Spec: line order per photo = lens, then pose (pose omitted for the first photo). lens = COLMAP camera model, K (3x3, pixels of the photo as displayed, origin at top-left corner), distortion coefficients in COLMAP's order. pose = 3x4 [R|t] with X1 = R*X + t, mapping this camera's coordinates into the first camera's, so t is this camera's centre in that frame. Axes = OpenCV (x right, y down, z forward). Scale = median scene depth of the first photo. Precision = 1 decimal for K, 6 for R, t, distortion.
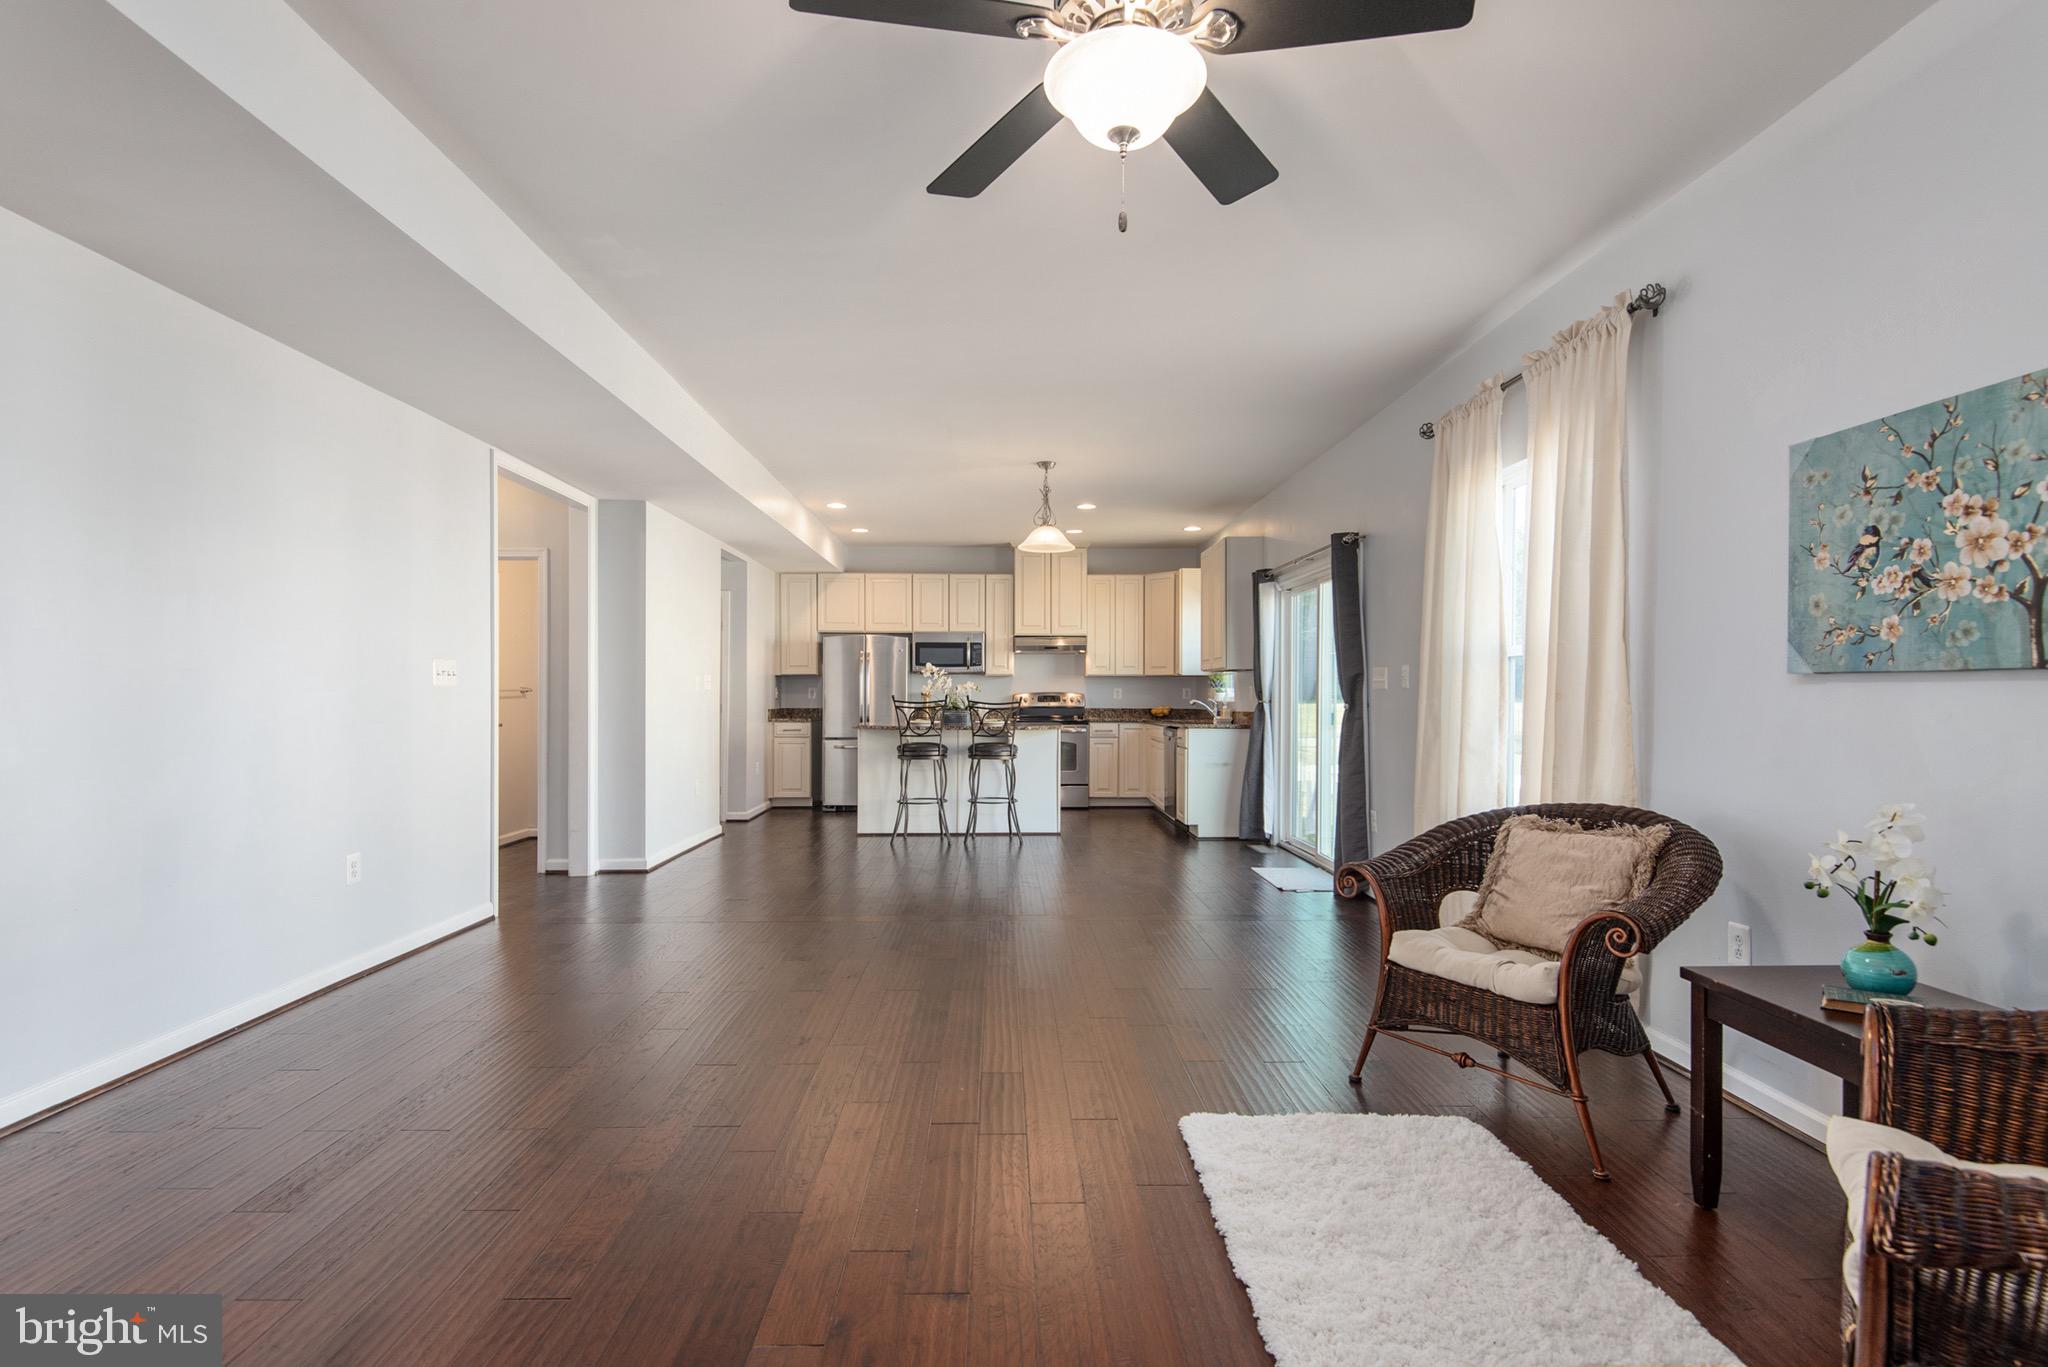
lens RADIAL K [[1064.2, 0, 1019.8], [0, 1064.2, 692.6], [0, 0, 1]] dist [-0.000275, -0.000022]
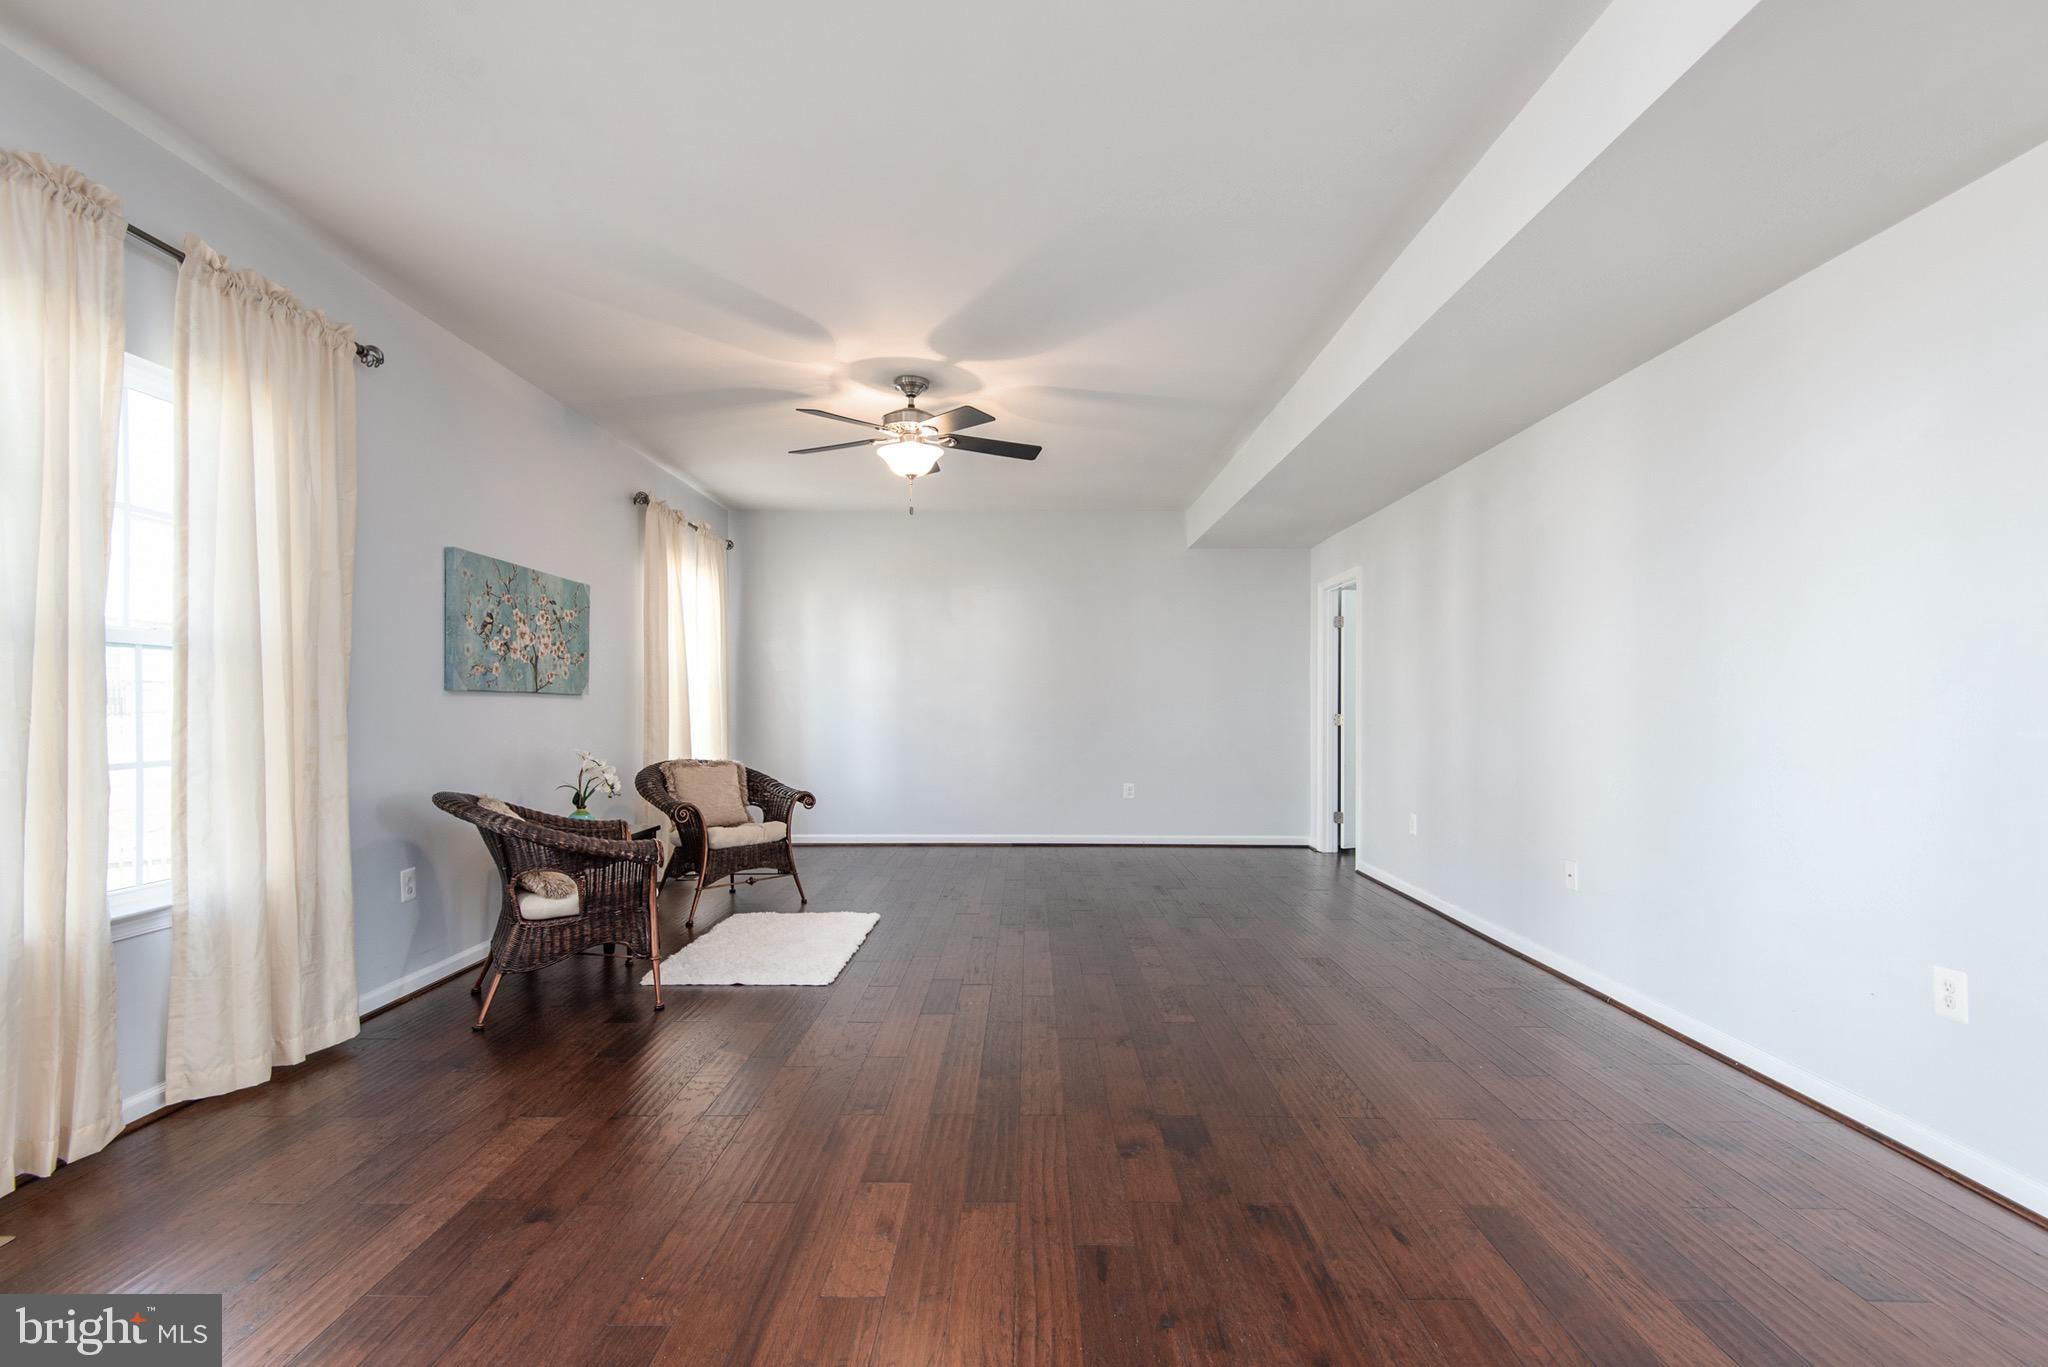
lens RADIAL K [[929.0, 0, 1026.5], [0, 929.0, 697.9], [0, 0, 1]] dist [0.001621, 0.000189]
pose [[-0.999689, -0.002345, 0.024846, -0.184177], [-0.002451, 0.999988, -0.004264, -0.002716], [-0.024836, -0.004323, -0.999682, 2.605661]]
